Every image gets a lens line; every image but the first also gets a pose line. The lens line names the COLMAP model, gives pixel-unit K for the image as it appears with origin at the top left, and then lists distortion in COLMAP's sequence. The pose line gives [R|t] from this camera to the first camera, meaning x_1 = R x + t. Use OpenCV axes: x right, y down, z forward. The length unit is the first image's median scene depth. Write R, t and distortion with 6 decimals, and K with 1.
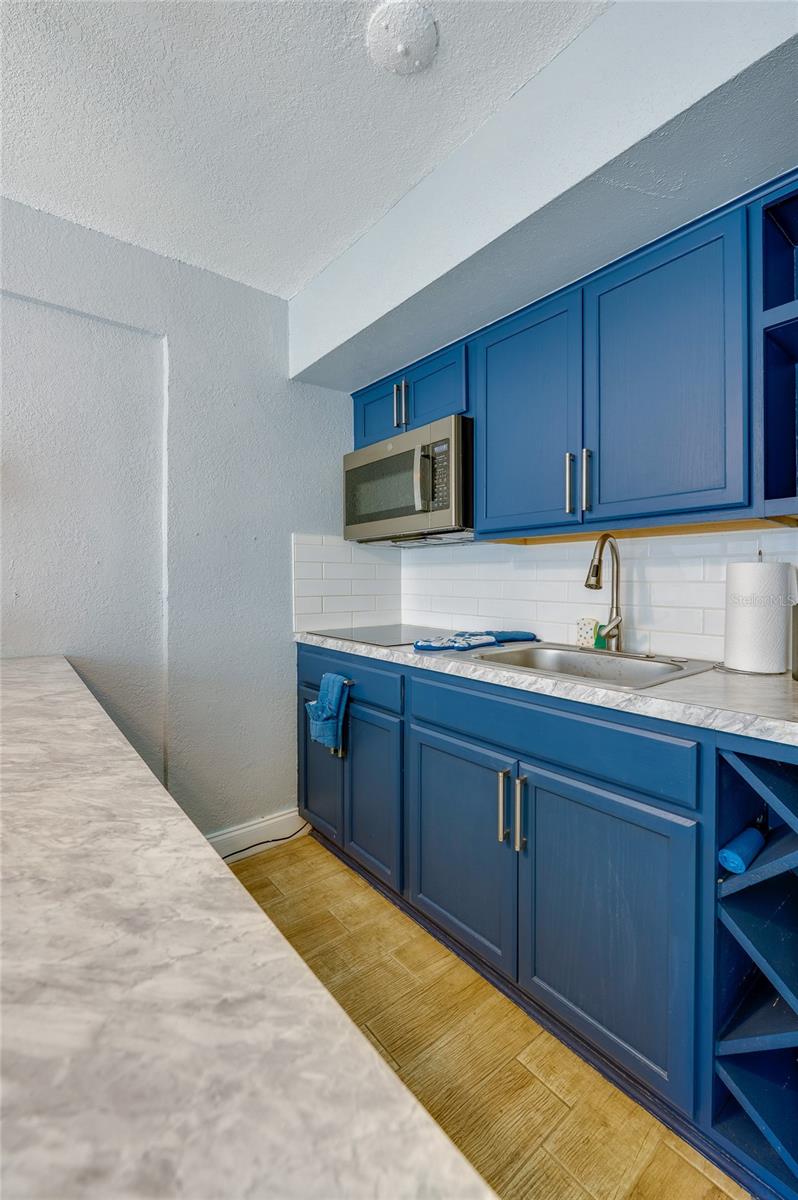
lens RADIAL K [[507.1, 0, 402.3], [0, 507.1, 580.9], [0, 0, 1]] dist [-0.014448, 0.000187]
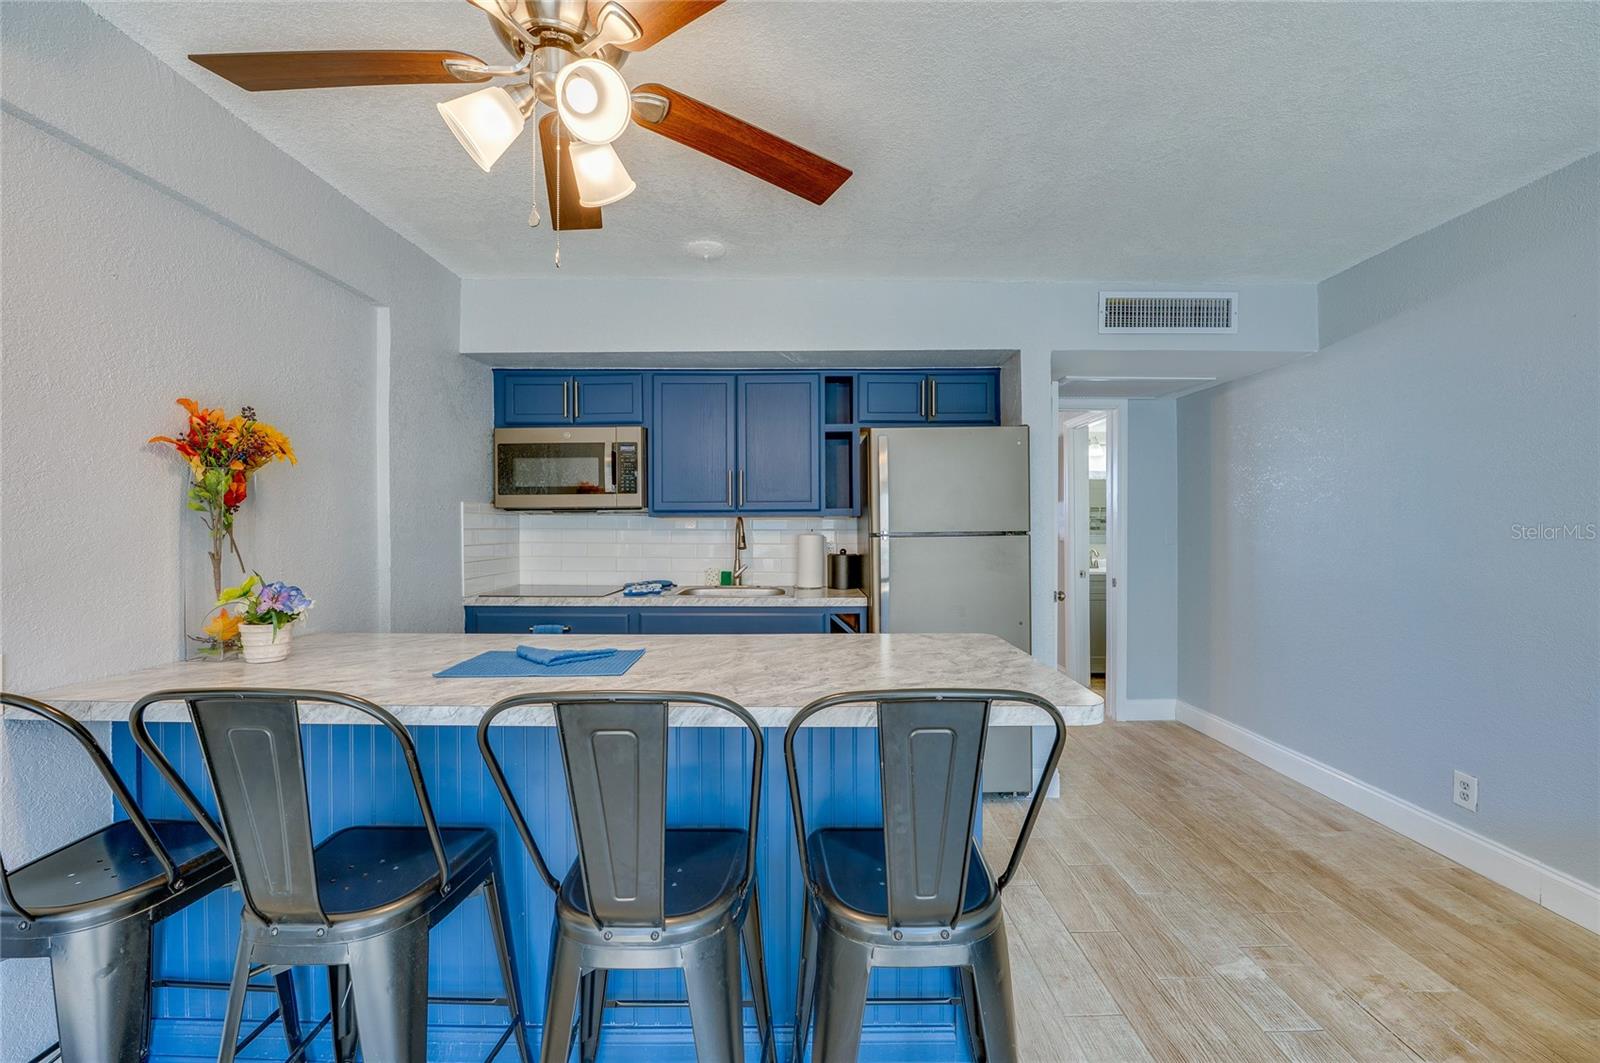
lens RADIAL K [[652.0, 0, 794.7], [0, 652.0, 532.2], [0, 0, 1]] dist [-0.016433, 0.000092]
pose [[0.631437, -0.007418, 0.775392, -1.072638], [0.003977, 0.999972, 0.006328, -0.049293], [-0.775417, -0.000912, 0.631449, -0.485604]]
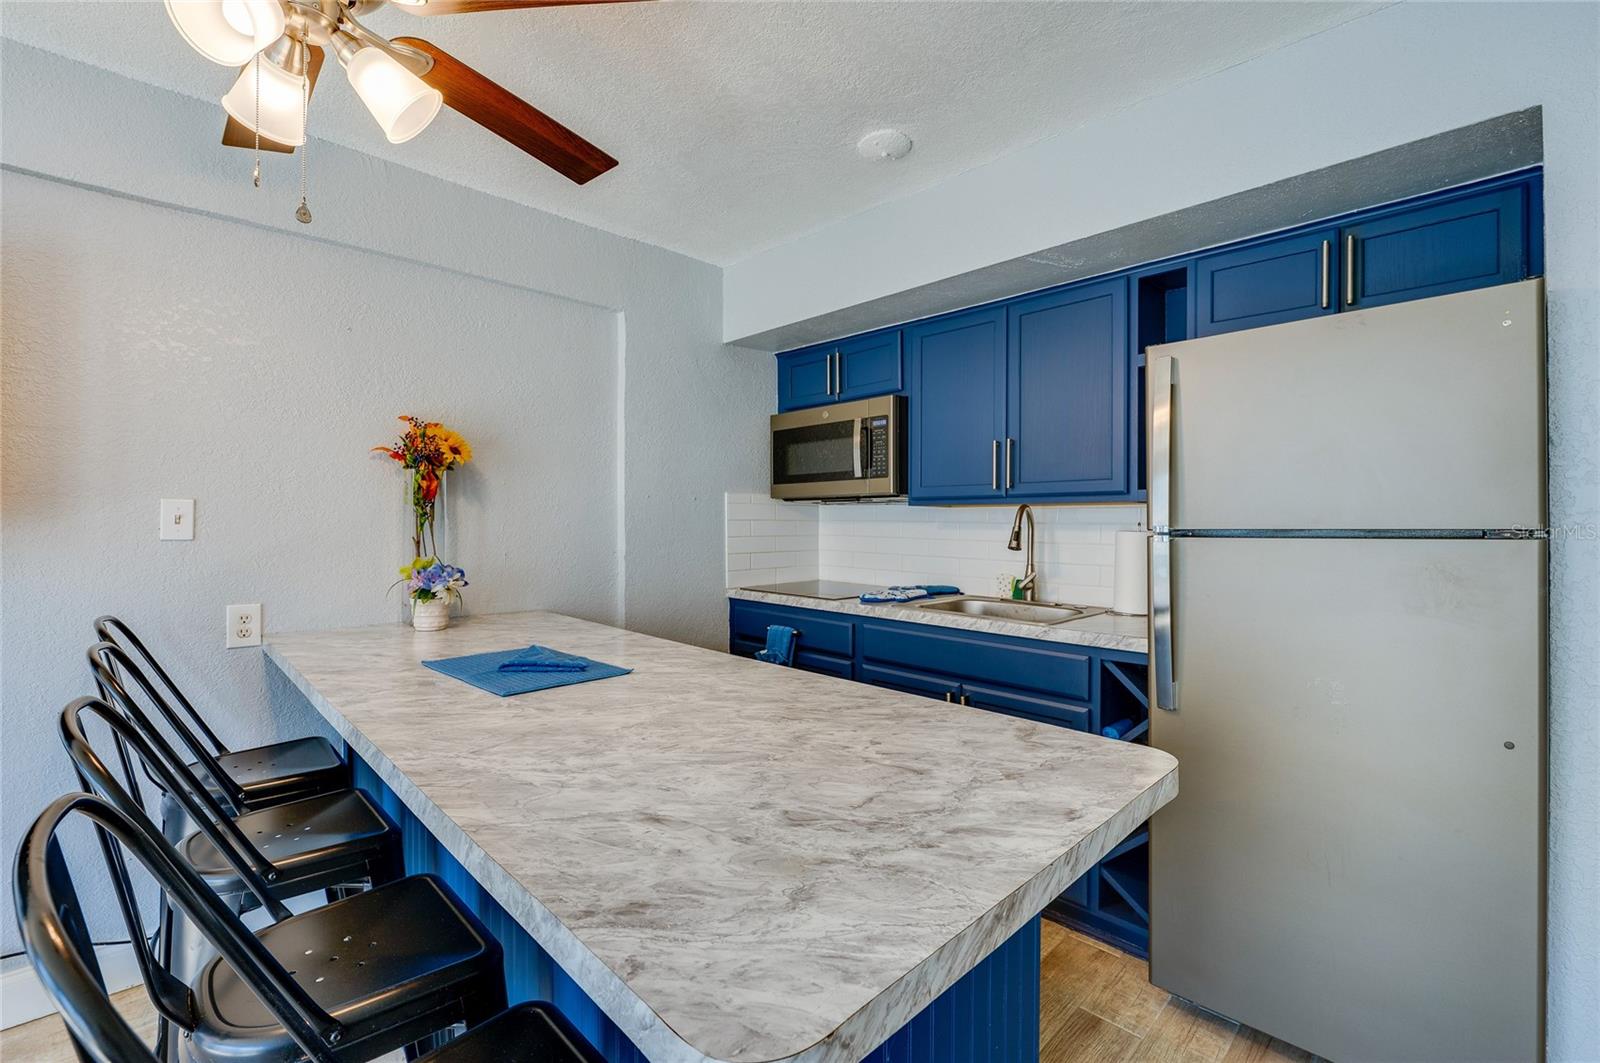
lens RADIAL K [[686.9, 0, 795.6], [0, 686.9, 523.7], [0, 0, 1]] dist [-0.016514, 0.000021]
pose [[0.995652, 0.000831, 0.093145, -0.269262], [-0.001249, 0.999989, 0.004425, -0.048457], [-0.093140, -0.004522, 0.995643, -0.535649]]
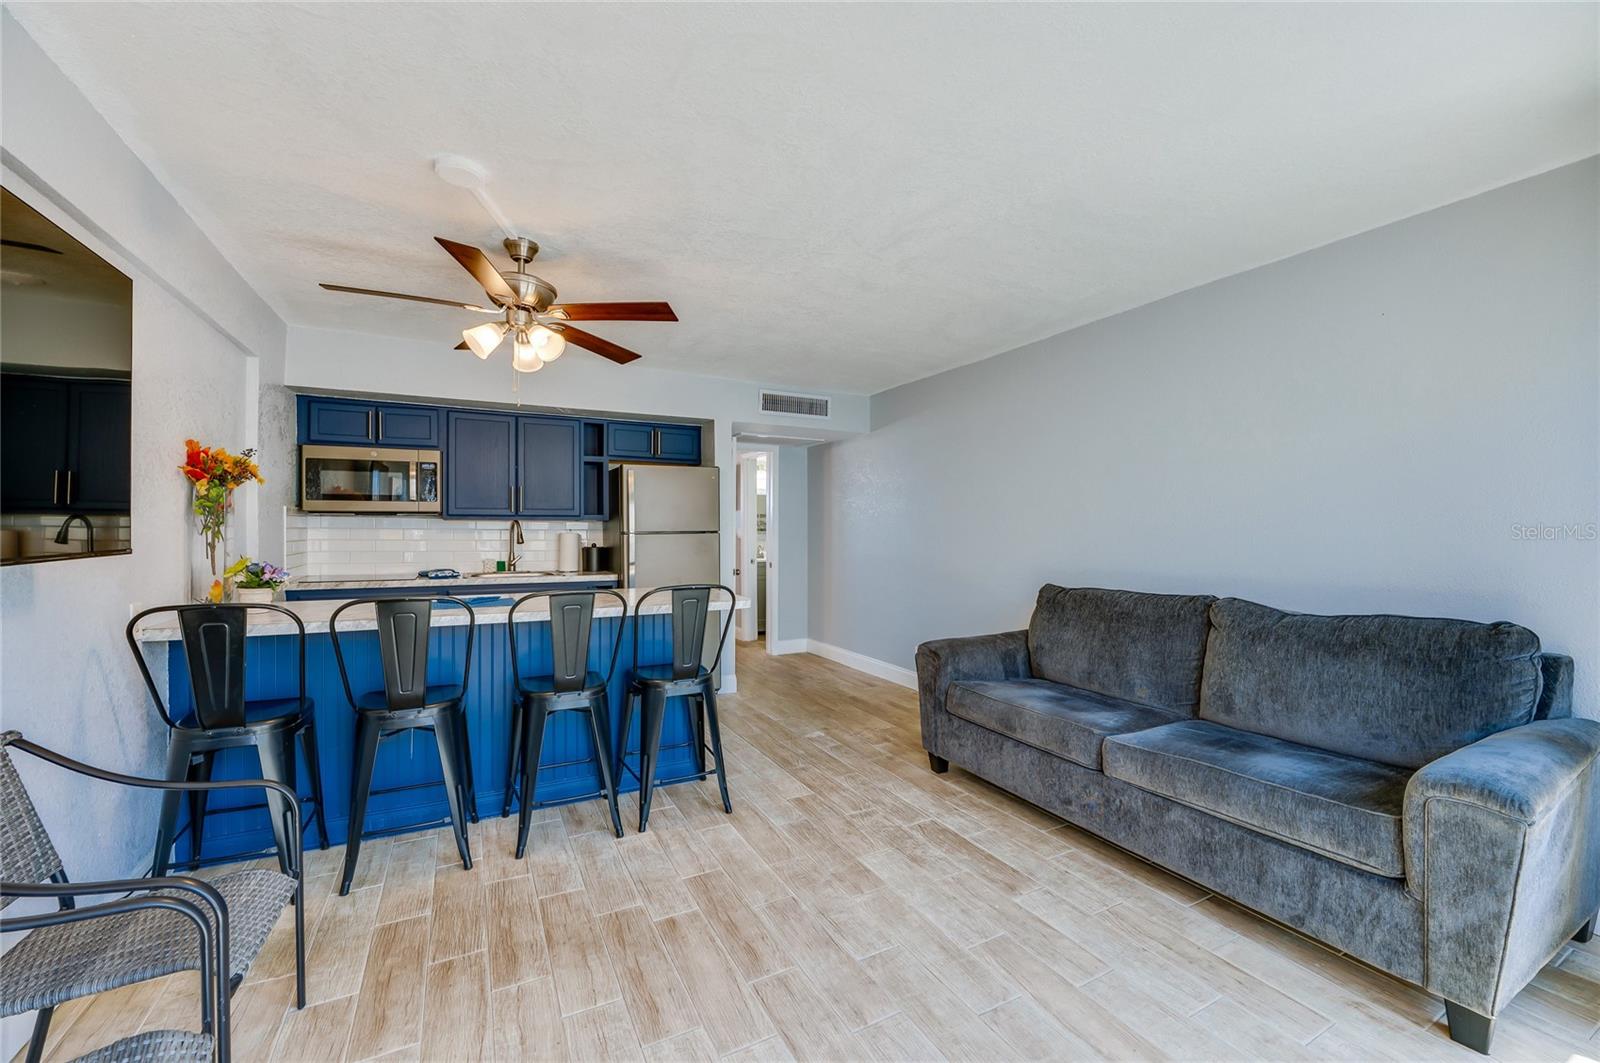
lens RADIAL K [[672.5, 0, 800.0], [0, 672.5, 531.5], [0, 0, 1]] dist [-0.000348, 0.000040]
pose [[0.206925, -0.003354, 0.978351, -2.110049], [-0.000410, 0.999994, 0.003515, -0.046527], [-0.978357, -0.001129, 0.206922, -0.821472]]
